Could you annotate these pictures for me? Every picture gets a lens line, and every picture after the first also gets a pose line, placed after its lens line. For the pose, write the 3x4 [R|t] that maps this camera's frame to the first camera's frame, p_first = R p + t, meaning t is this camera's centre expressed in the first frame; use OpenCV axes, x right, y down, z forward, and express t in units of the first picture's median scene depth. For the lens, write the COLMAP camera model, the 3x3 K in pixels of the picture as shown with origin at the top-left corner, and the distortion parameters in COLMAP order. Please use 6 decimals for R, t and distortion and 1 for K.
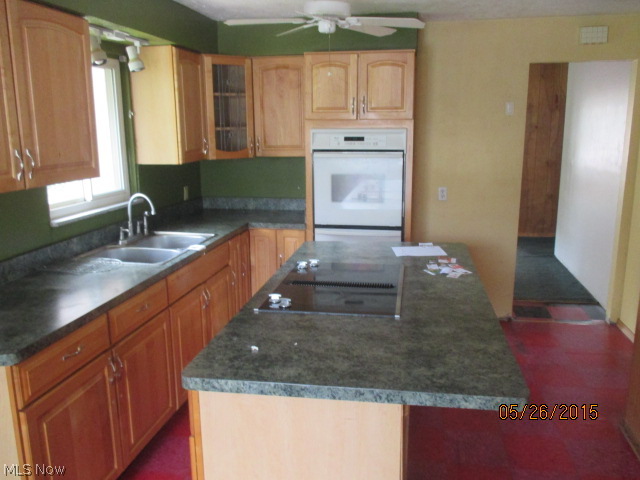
lens RADIAL K [[545.6, 0, 320.0], [0, 545.6, 240.0], [0, 0, 1]] dist [-0.011933, -0.002593]
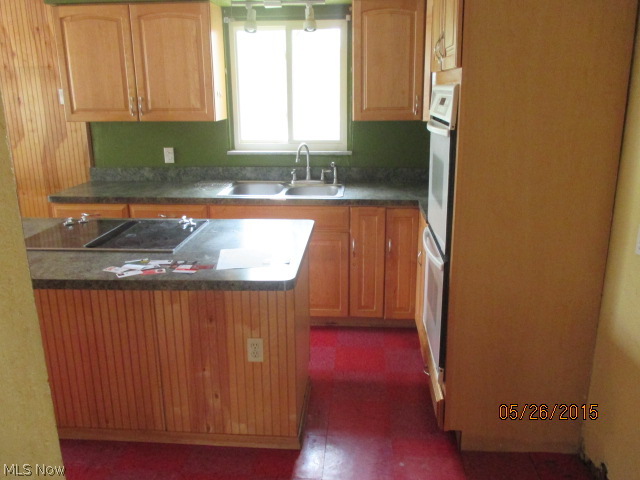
lens RADIAL K [[545.6, 0, 320.0], [0, 545.6, 240.0], [0, 0, 1]] dist [-0.011933, -0.002593]
pose [[0.078714, 0.278078, -0.957328, 1.035601], [-0.202790, 0.944695, 0.257734, -0.248779], [0.976054, 0.173849, 0.130752, 1.183658]]
